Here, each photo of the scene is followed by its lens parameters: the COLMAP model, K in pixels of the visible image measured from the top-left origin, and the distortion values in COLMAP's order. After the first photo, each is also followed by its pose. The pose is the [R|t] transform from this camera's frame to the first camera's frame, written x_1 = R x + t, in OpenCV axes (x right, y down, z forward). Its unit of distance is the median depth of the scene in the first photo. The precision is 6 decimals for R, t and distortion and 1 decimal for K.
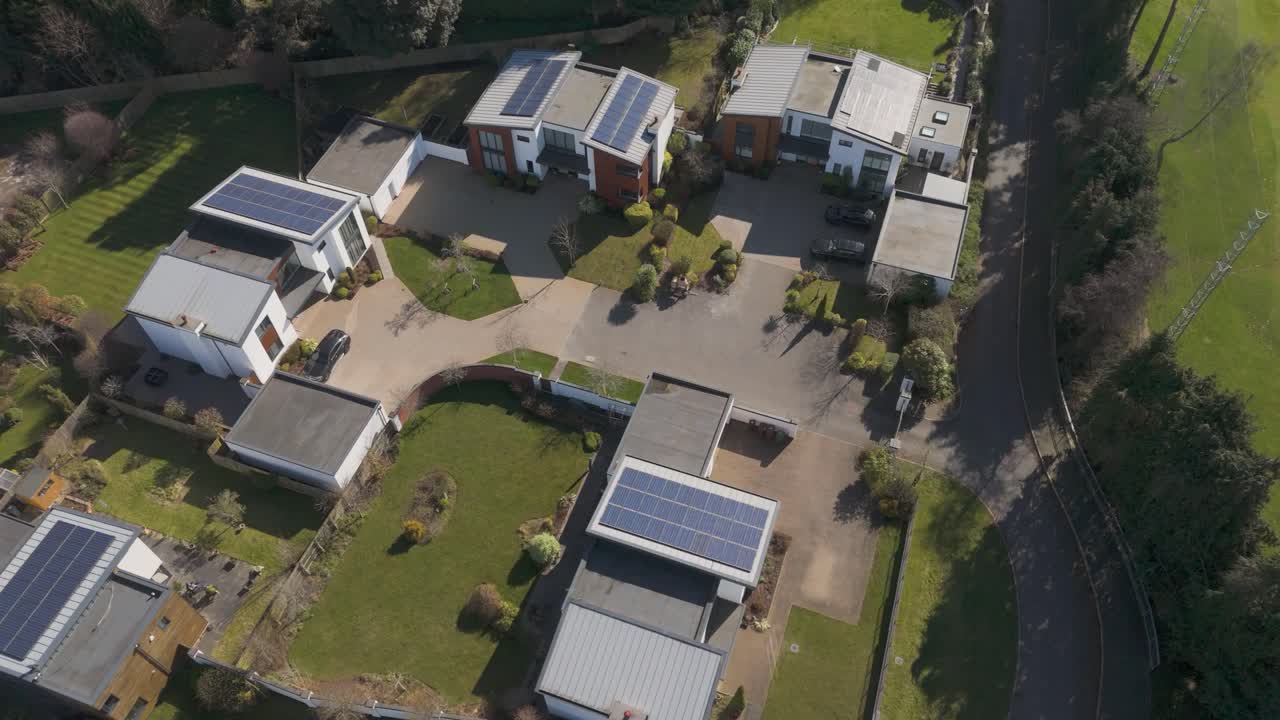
lens RADIAL K [[936.4, 0, 636.7], [0, 936.4, 351.6], [0, 0, 1]] dist [0.043008, 0.003234]
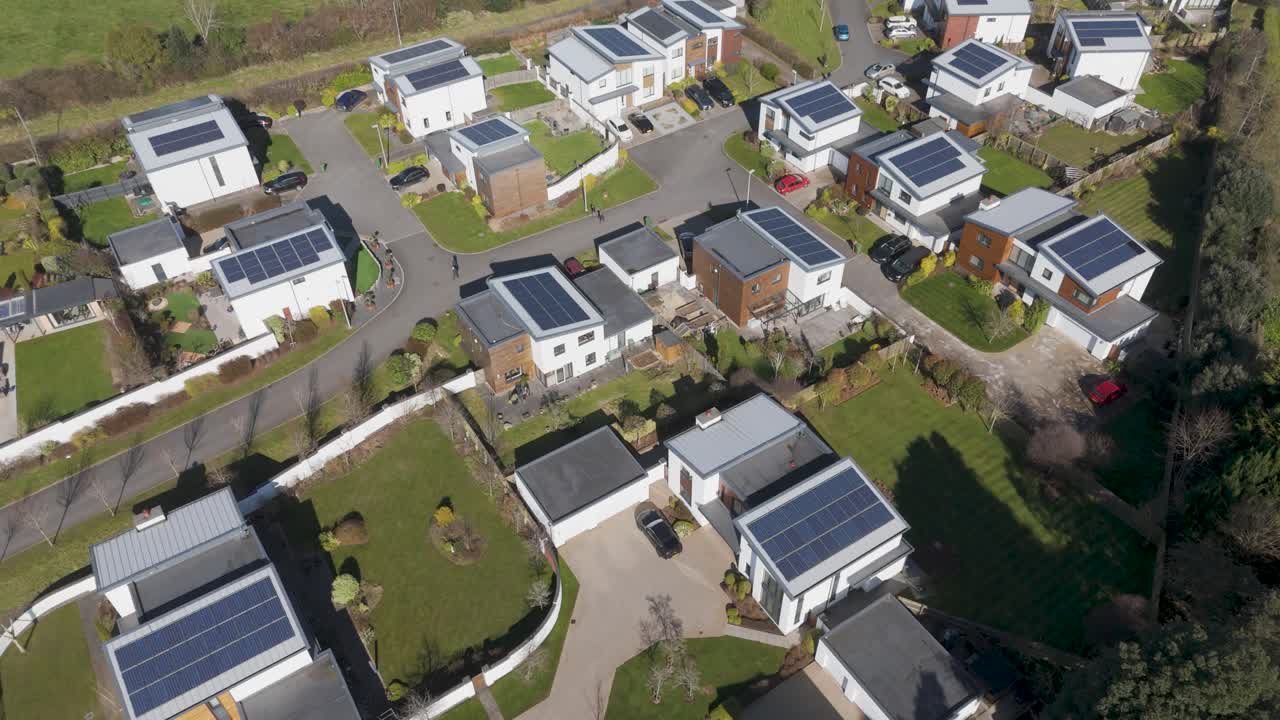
lens RADIAL K [[936.4, 0, 638.2], [0, 936.4, 360.4], [0, 0, 1]] dist [0.043008, 0.003234]
pose [[-0.607149, 0.565614, -0.558078, 0.126909], [-0.630431, 0.084614, 0.771620, -0.707432], [0.483660, 0.820318, 0.305207, 0.491200]]
